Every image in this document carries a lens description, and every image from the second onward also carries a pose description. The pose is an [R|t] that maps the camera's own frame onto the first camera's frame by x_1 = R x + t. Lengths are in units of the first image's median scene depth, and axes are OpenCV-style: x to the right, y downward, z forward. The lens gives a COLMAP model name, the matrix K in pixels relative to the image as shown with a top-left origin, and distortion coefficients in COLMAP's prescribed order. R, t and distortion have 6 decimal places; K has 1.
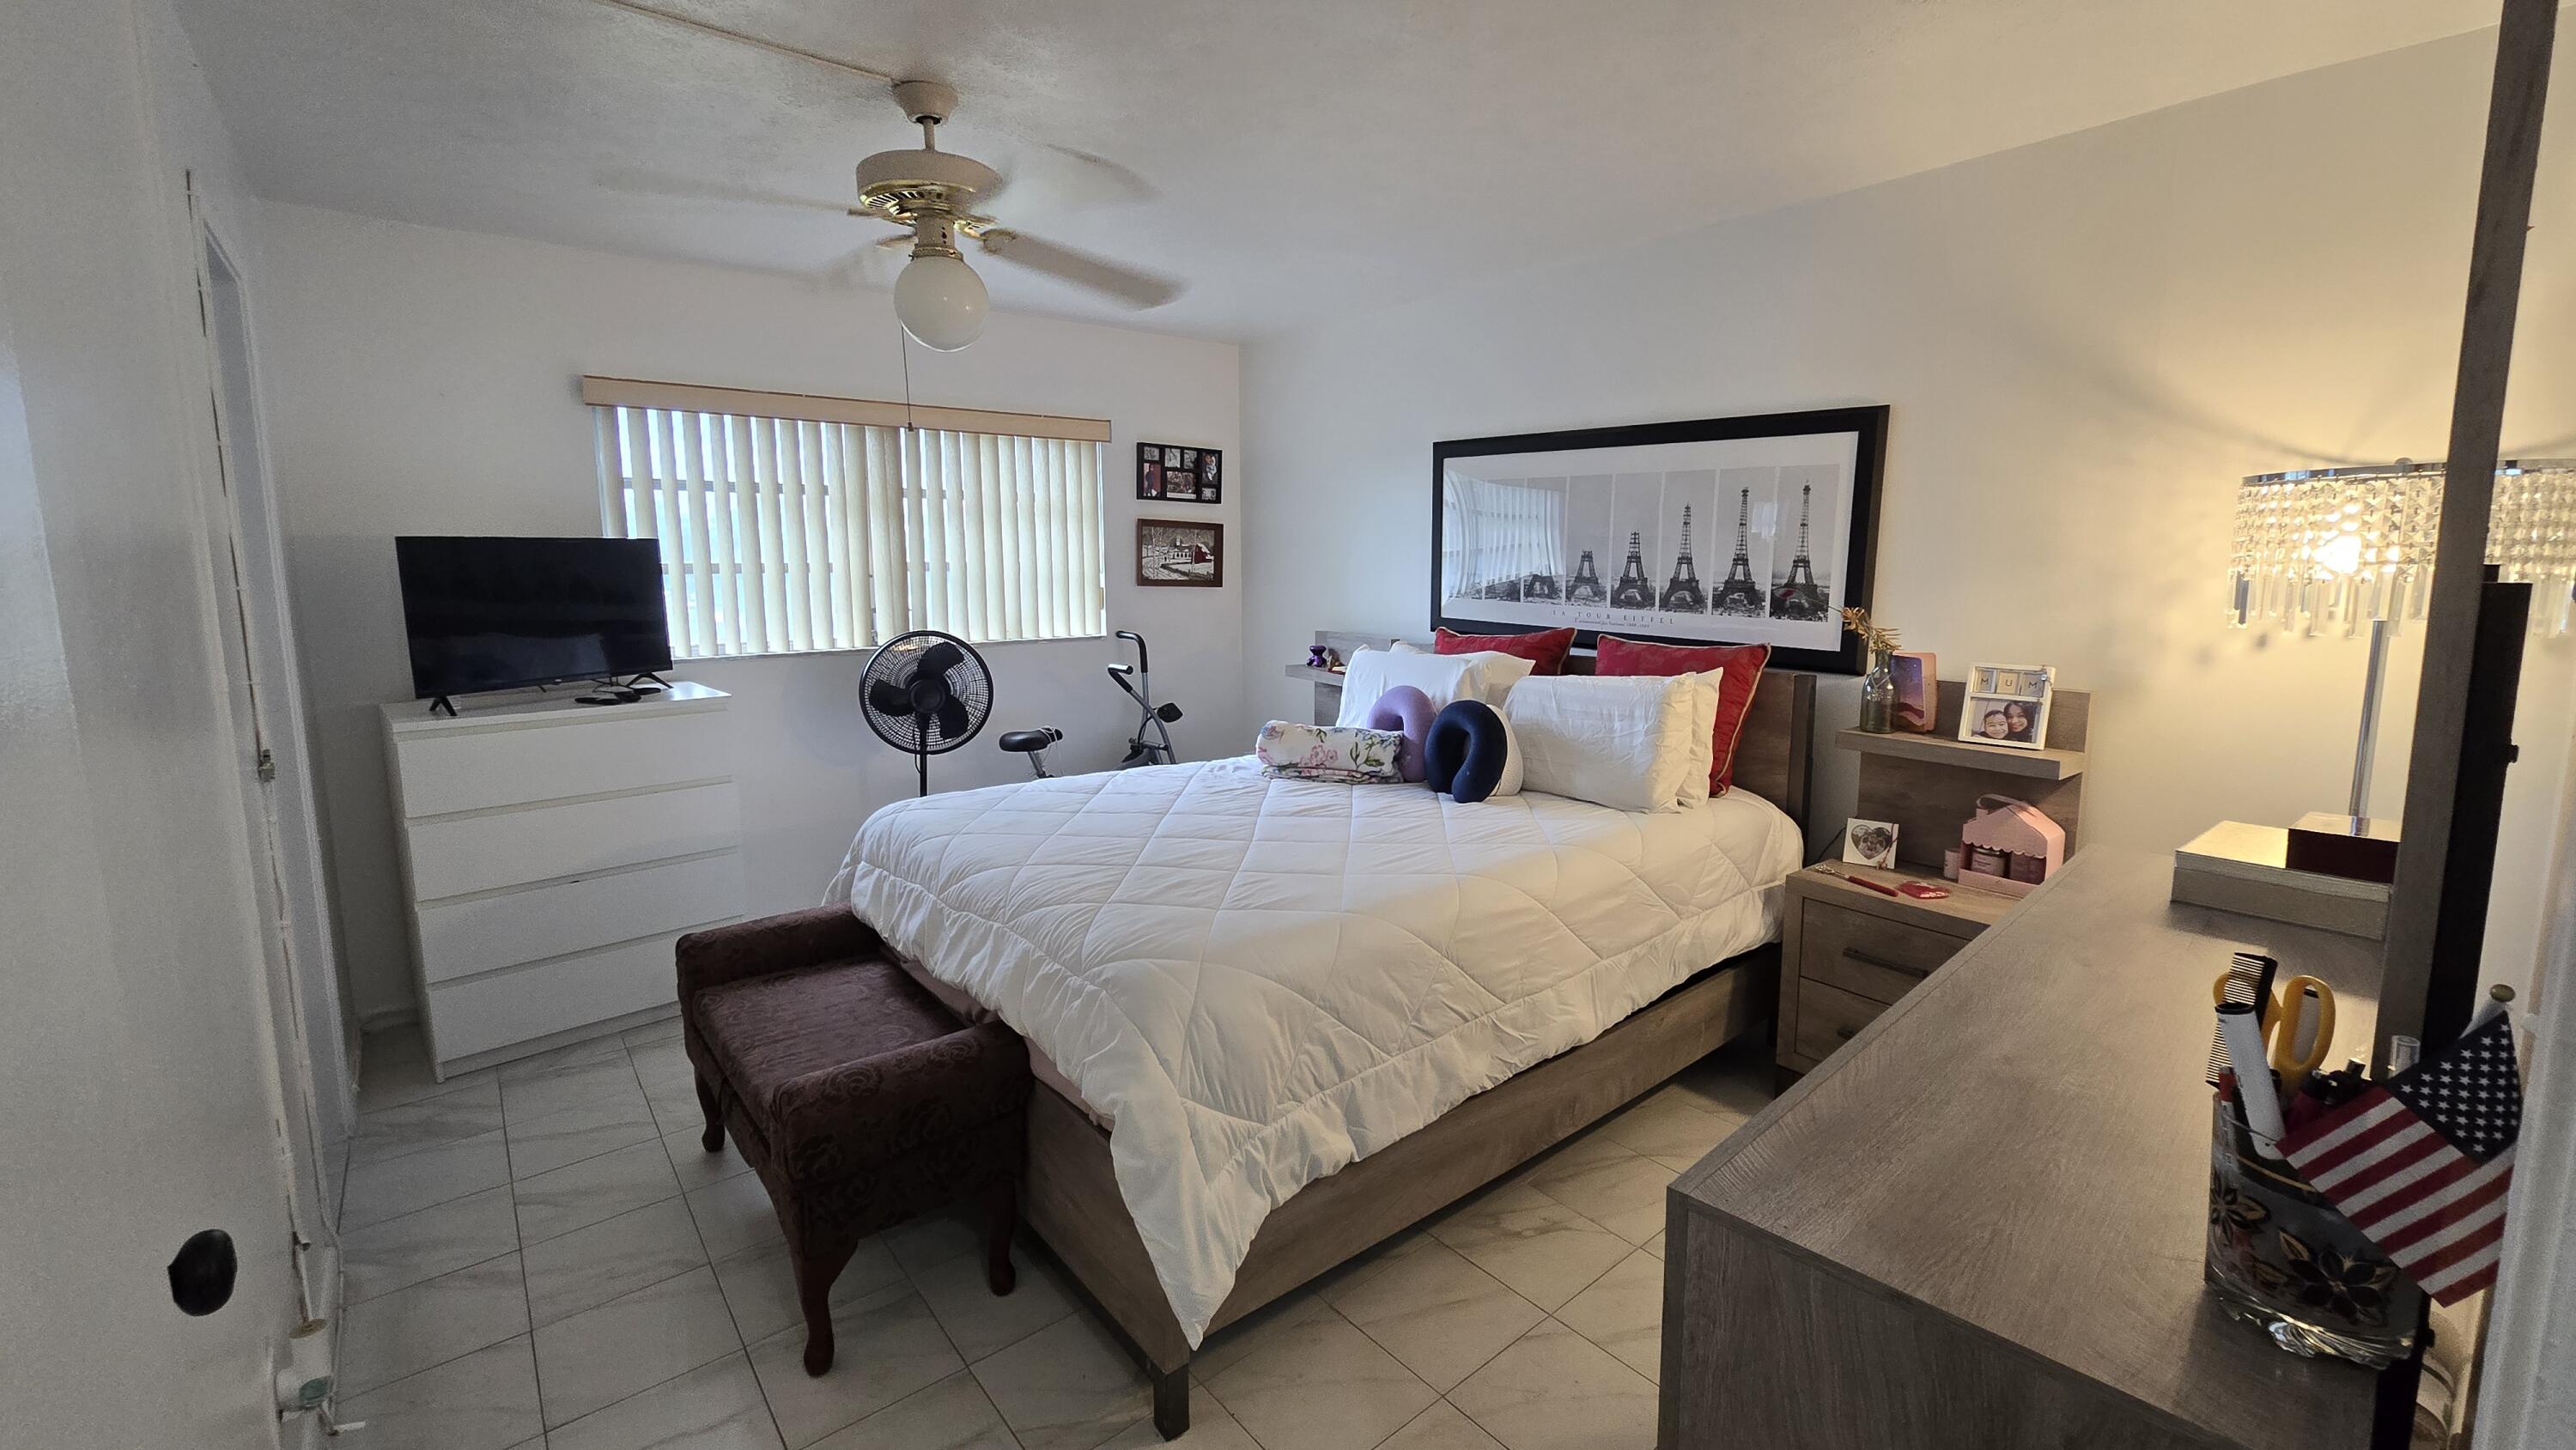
lens RADIAL K [[1051.4, 0, 1297.1], [0, 1051.4, 707.6], [0, 0, 1]] dist [-0.000614, -0.000631]
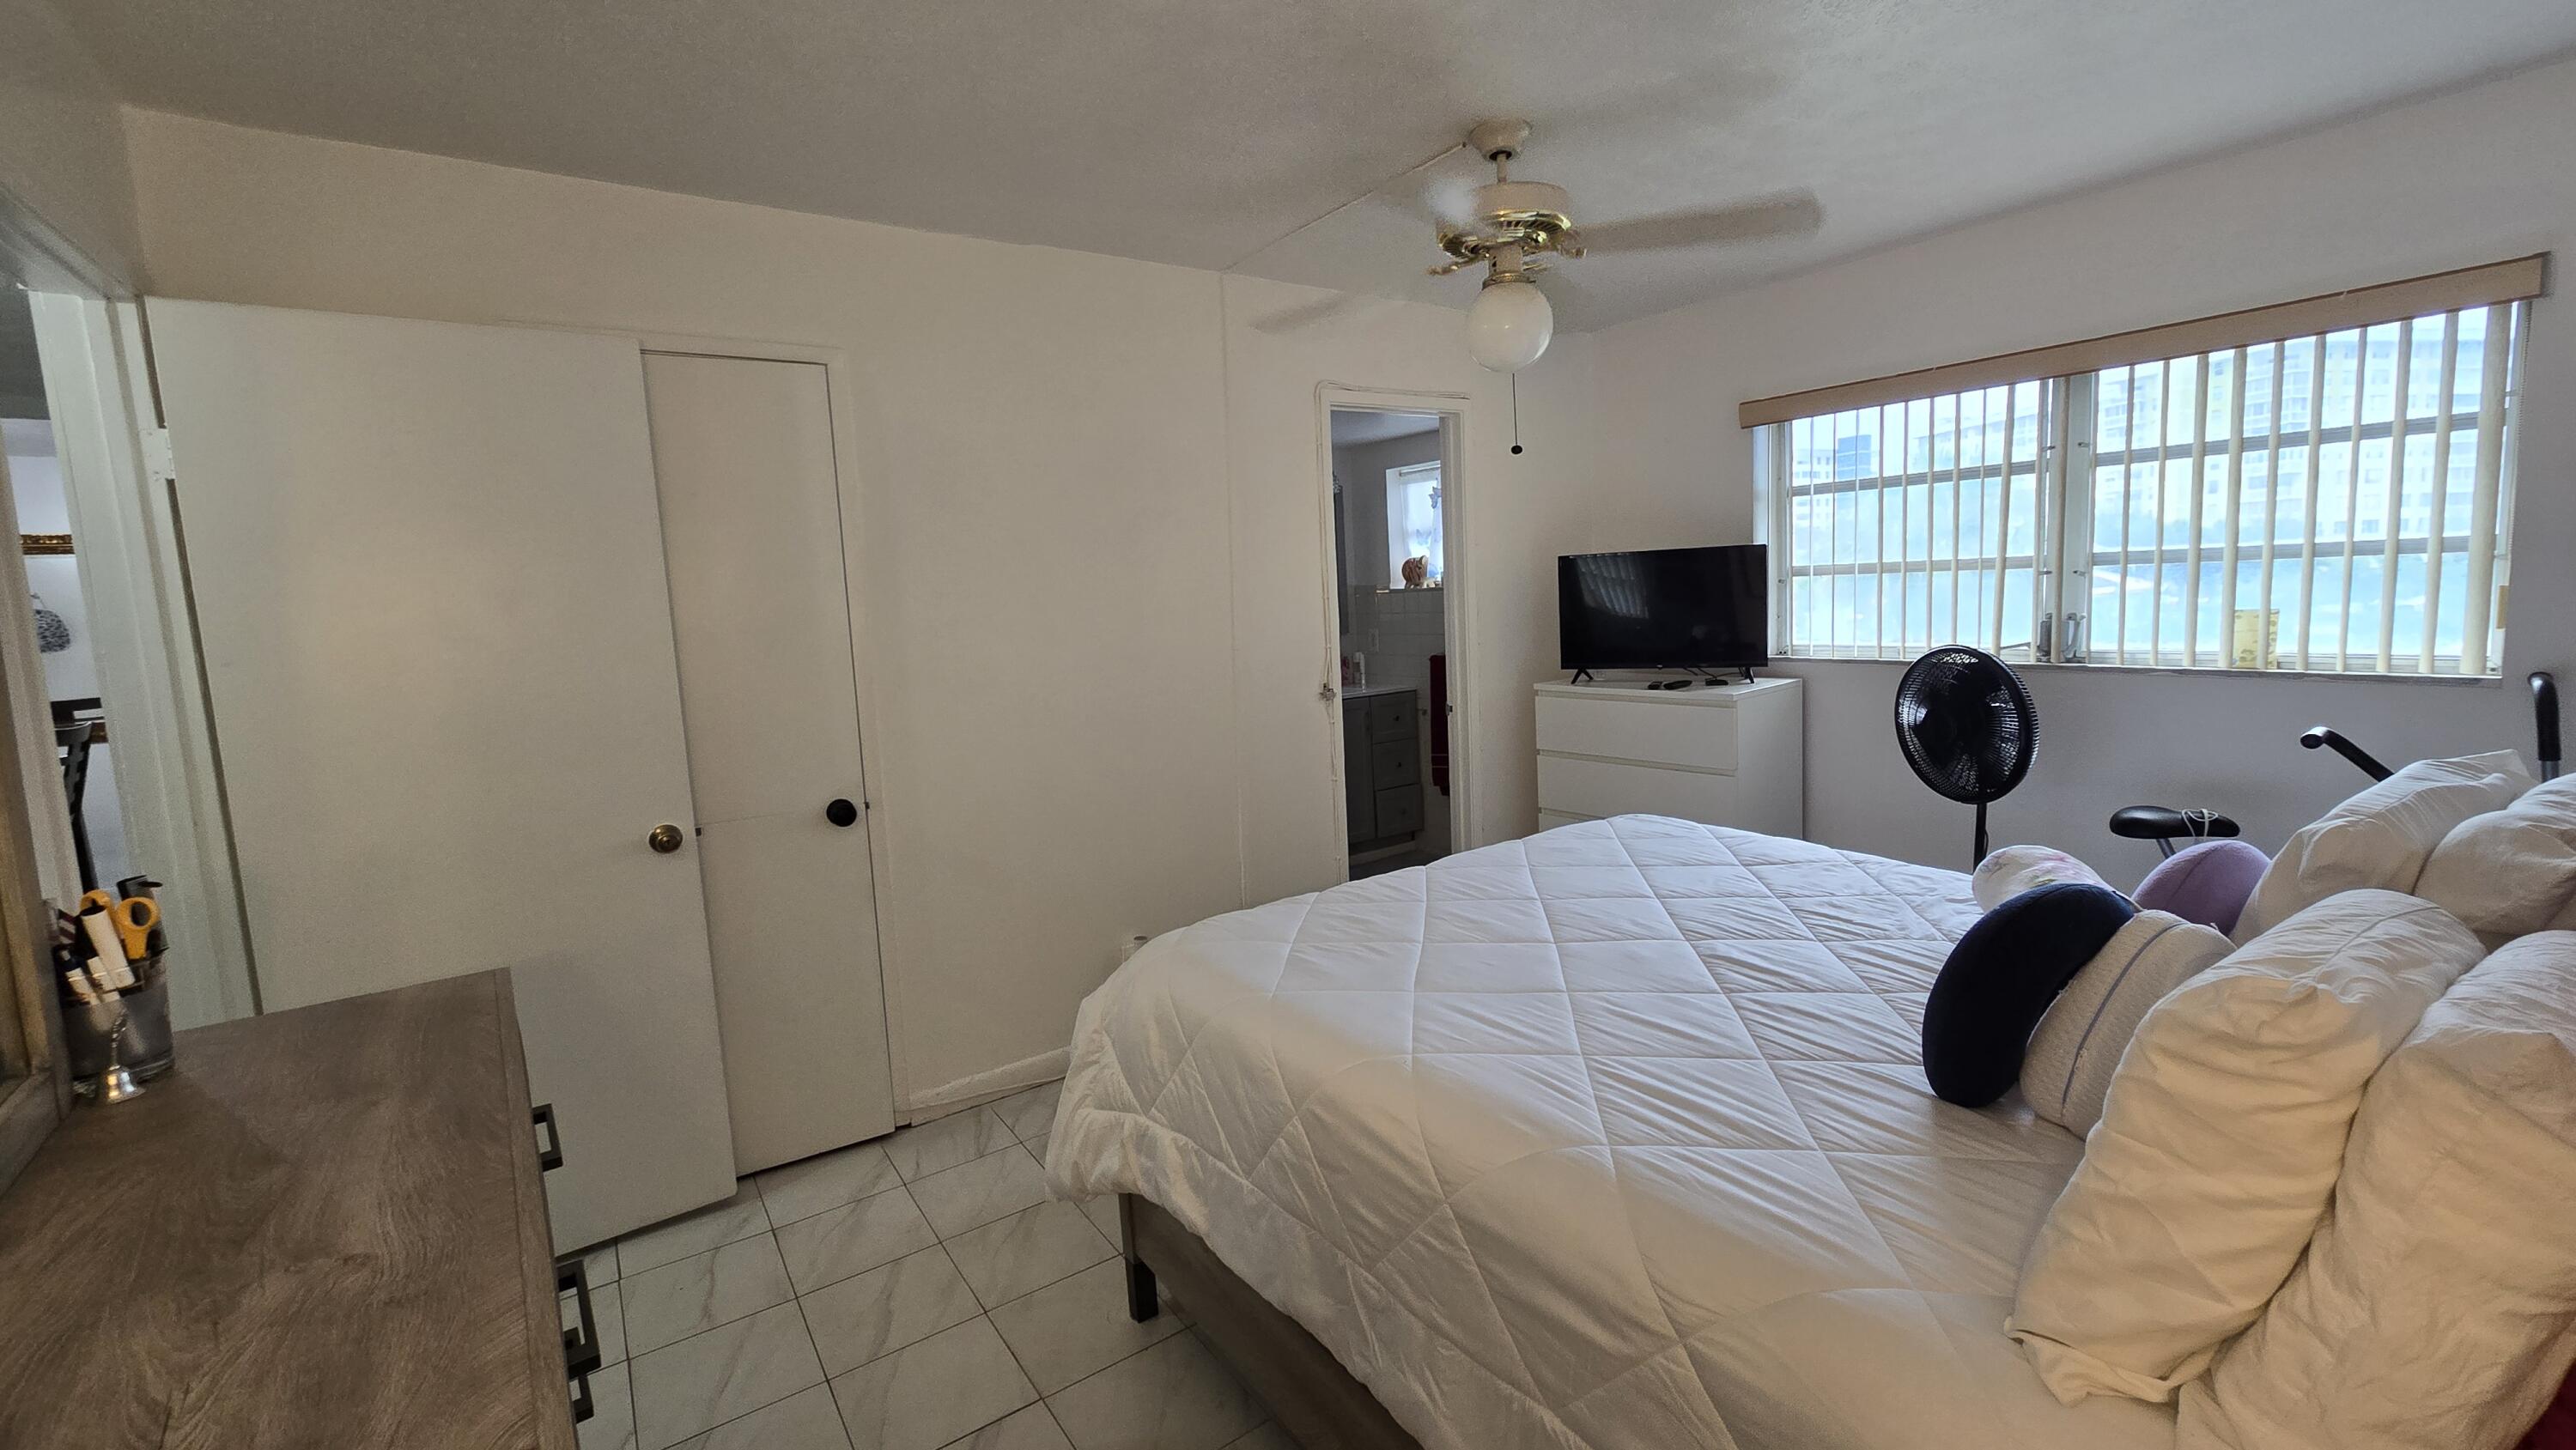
lens RADIAL K [[1051.4, 0, 1285.9], [0, 1051.4, 711.9], [0, 0, 1]] dist [-0.000614, -0.000631]
pose [[-0.075494, 0.122522, -0.989590, 0.545257], [-0.094307, 0.987097, 0.129408, -0.090423], [0.992677, 0.103095, -0.062965, 0.659636]]
